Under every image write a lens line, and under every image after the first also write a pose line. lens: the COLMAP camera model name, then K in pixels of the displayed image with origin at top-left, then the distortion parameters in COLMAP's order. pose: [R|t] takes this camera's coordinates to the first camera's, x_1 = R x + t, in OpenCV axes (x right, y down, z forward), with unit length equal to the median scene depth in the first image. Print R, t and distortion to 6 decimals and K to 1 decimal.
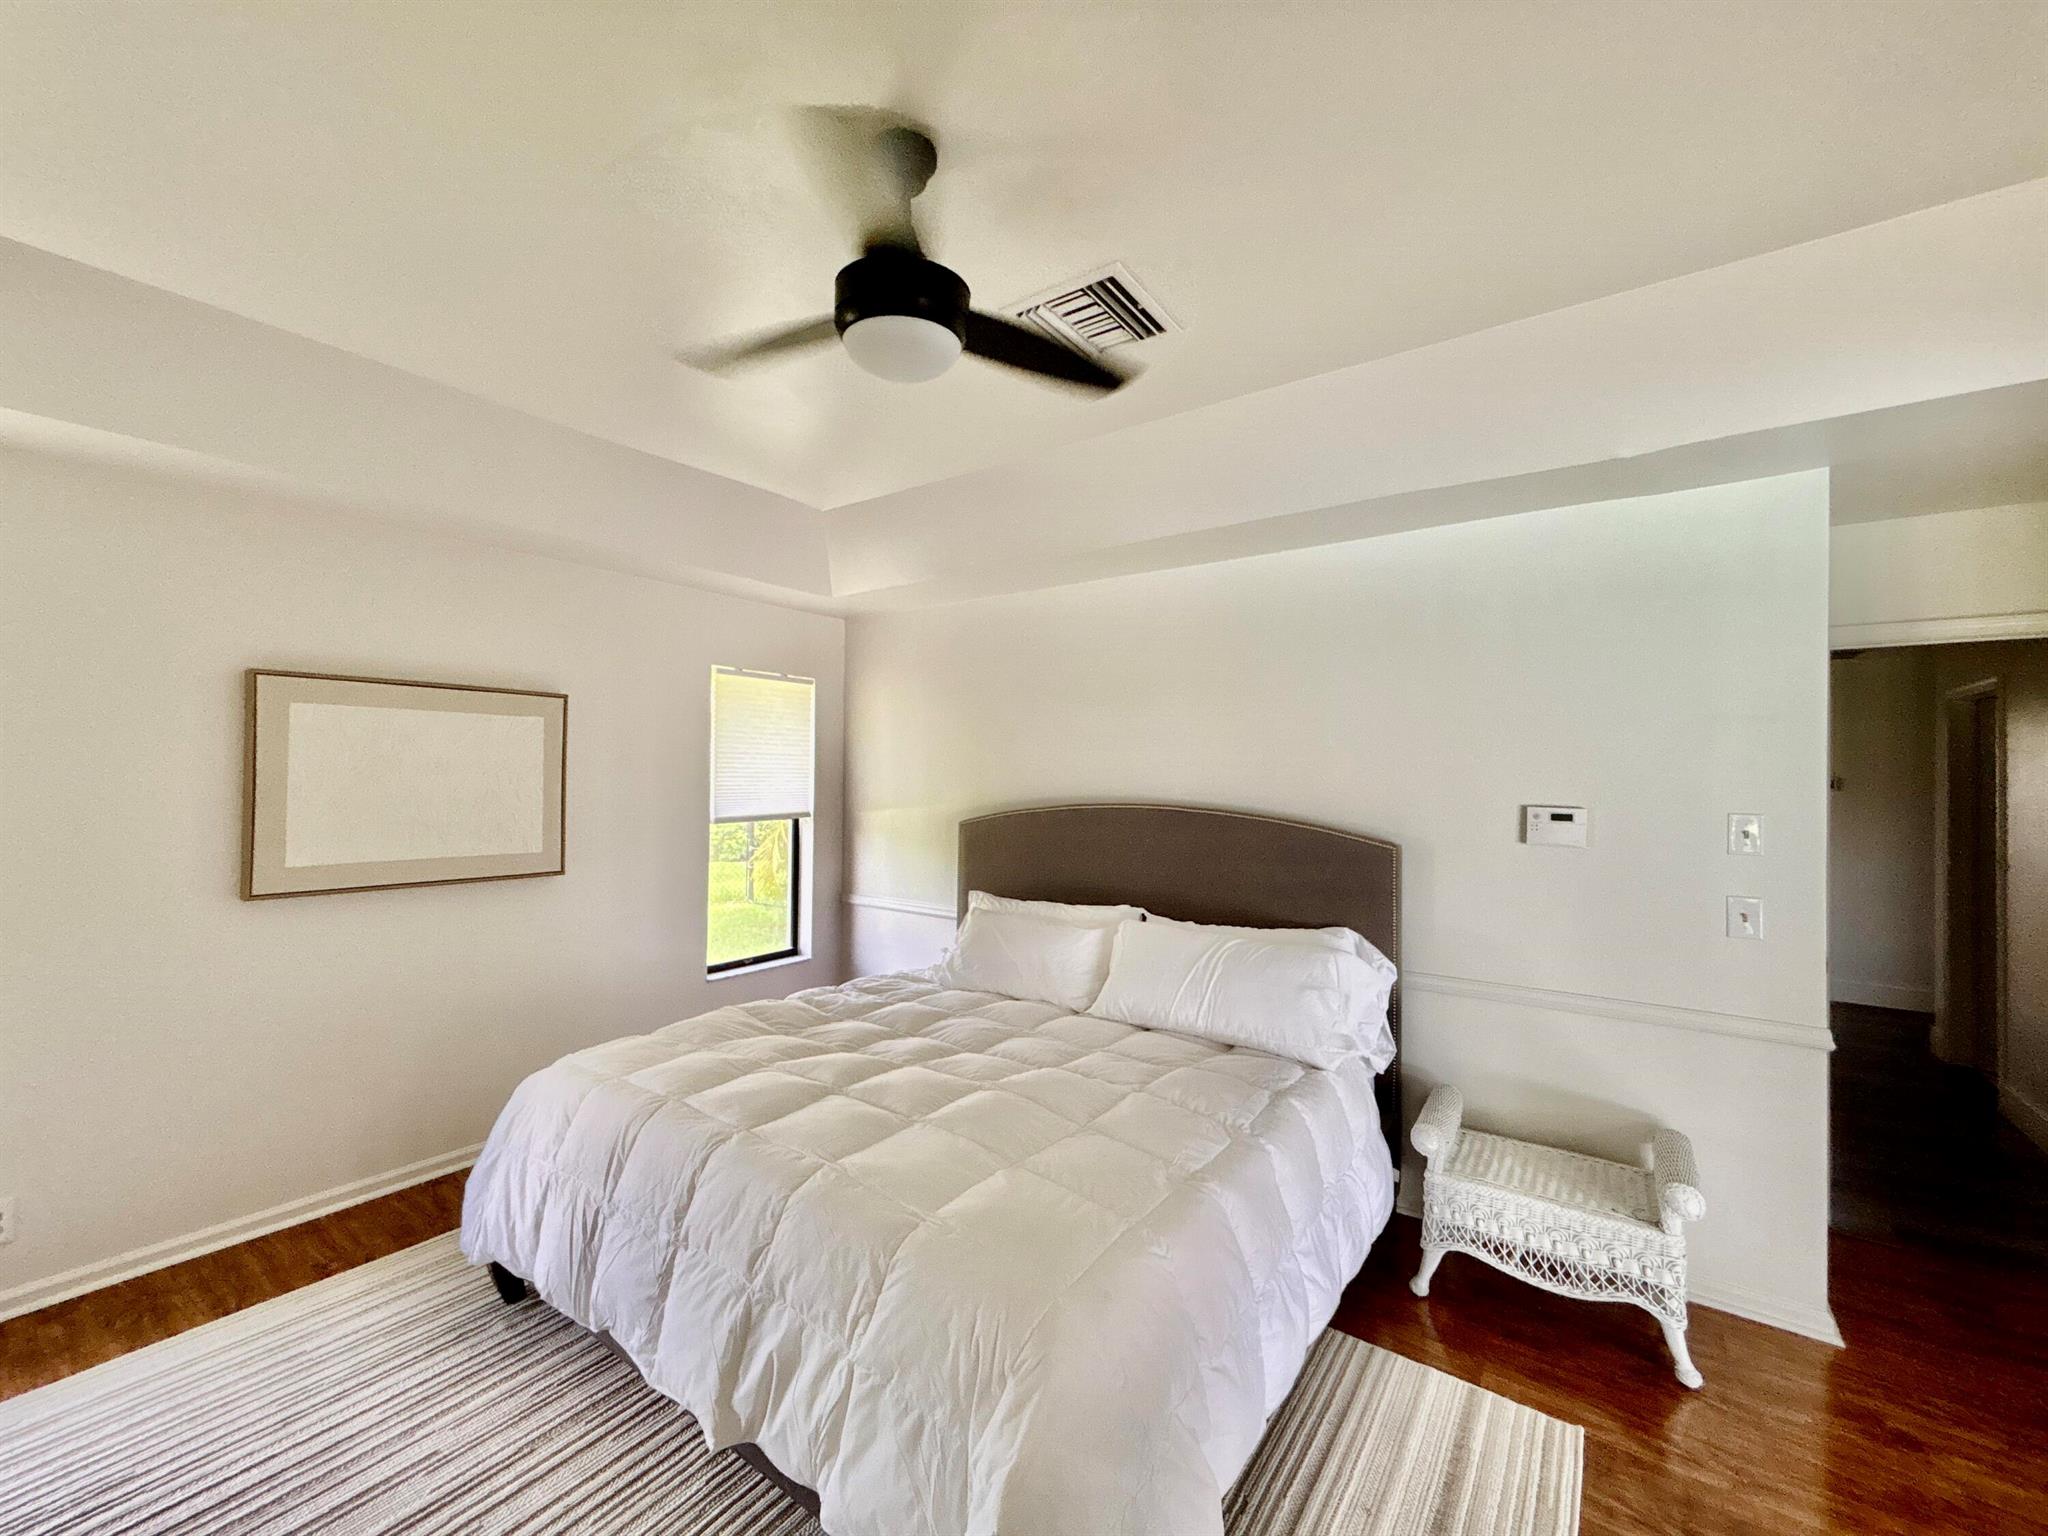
lens RADIAL K [[828.7, 0, 1021.4], [0, 828.7, 766.2], [0, 0, 1]] dist [0.016380, 0.000097]
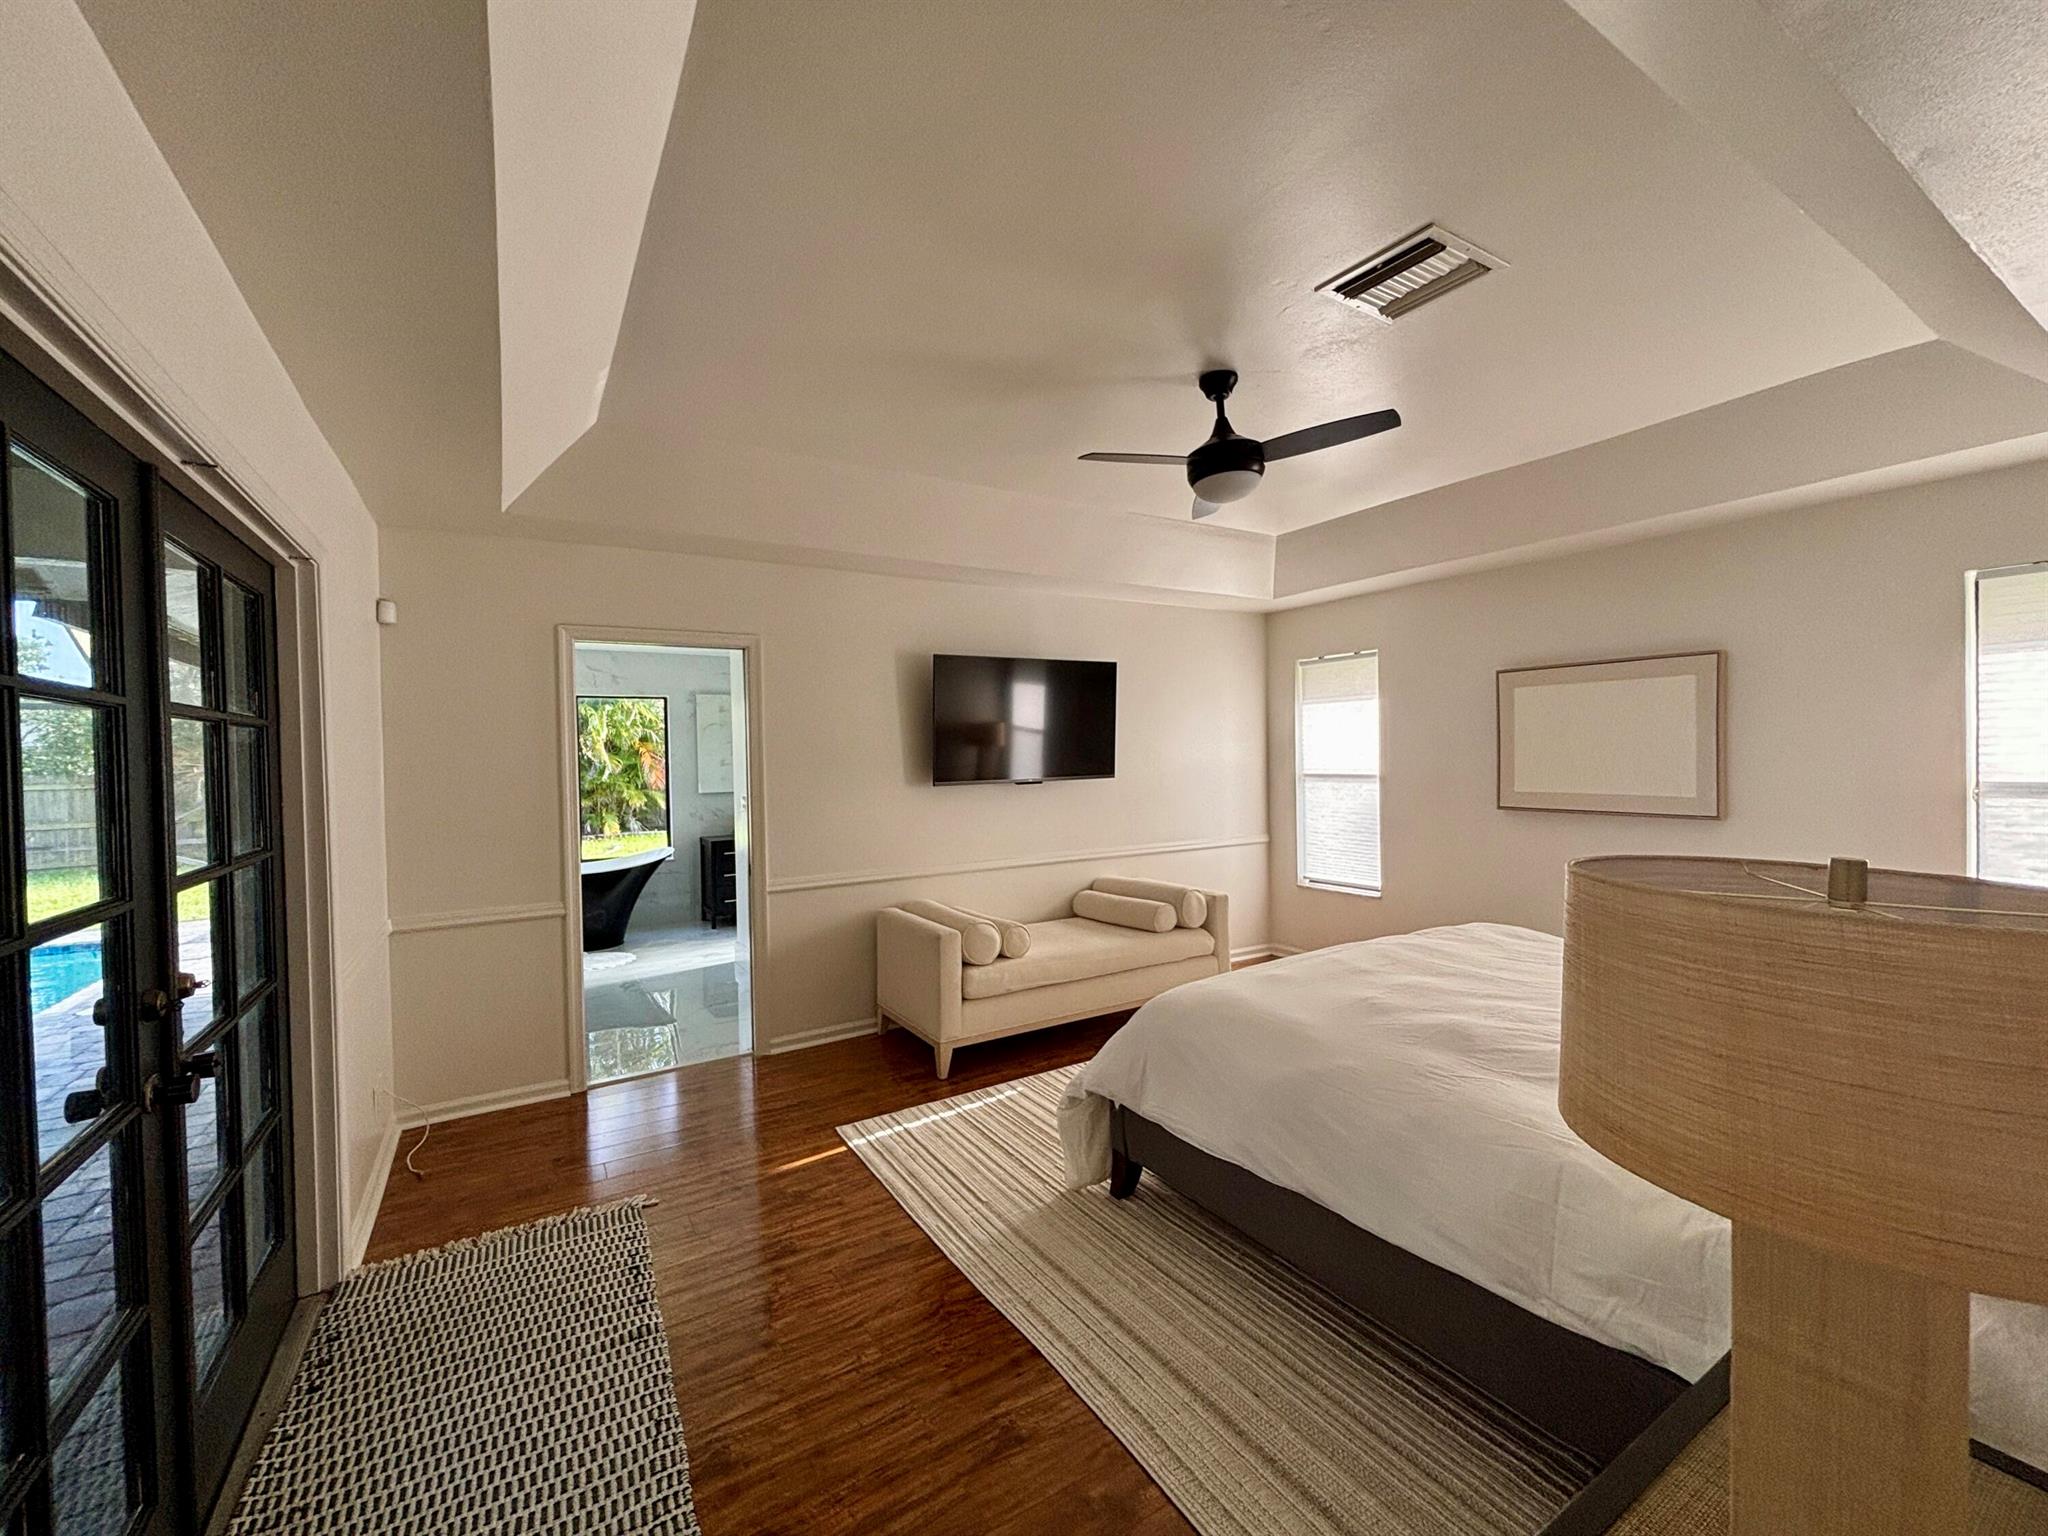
lens RADIAL K [[828.7, 0, 1021.4], [0, 828.7, 766.2], [0, 0, 1]] dist [0.016380, 0.000097]
pose [[-0.366529, 0.006625, -0.930383, 0.959789], [0.021809, 0.999761, -0.001472, 0.054313], [0.930151, -0.020830, -0.366586, 0.714117]]
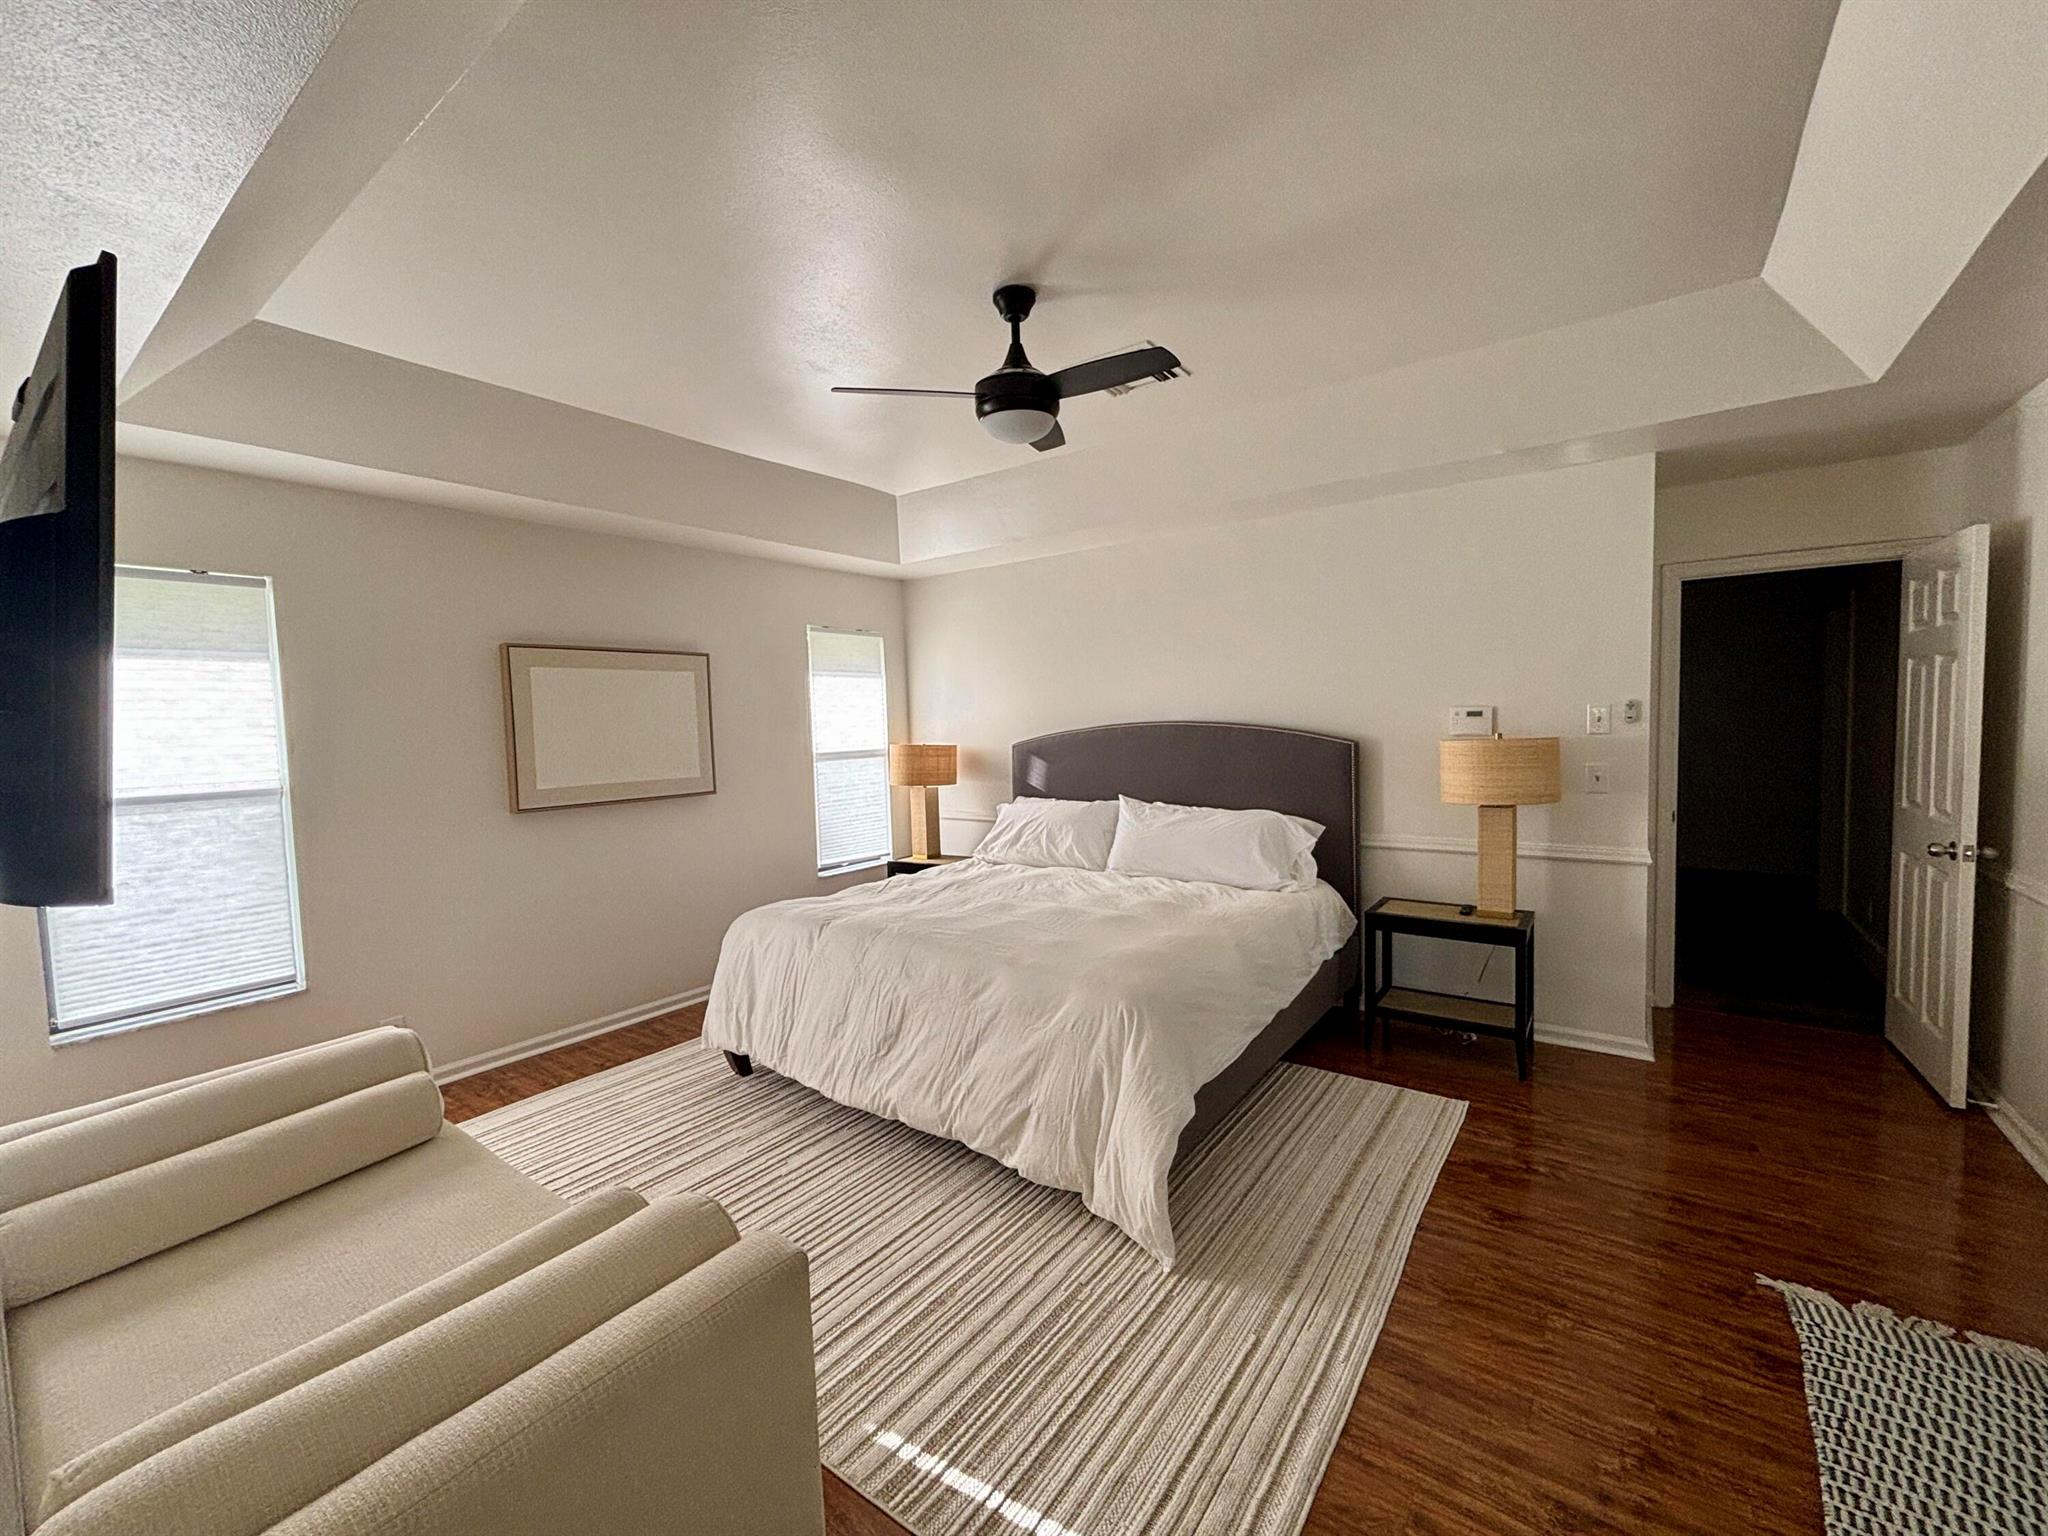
lens RADIAL K [[828.7, 0, 1021.4], [0, 828.7, 766.2], [0, 0, 1]] dist [0.016380, 0.000097]
pose [[0.999178, -0.040527, 0.000130, -0.095226], [0.040415, 0.996651, 0.071089, 0.019091], [-0.003011, -0.071025, 0.997470, -0.355615]]
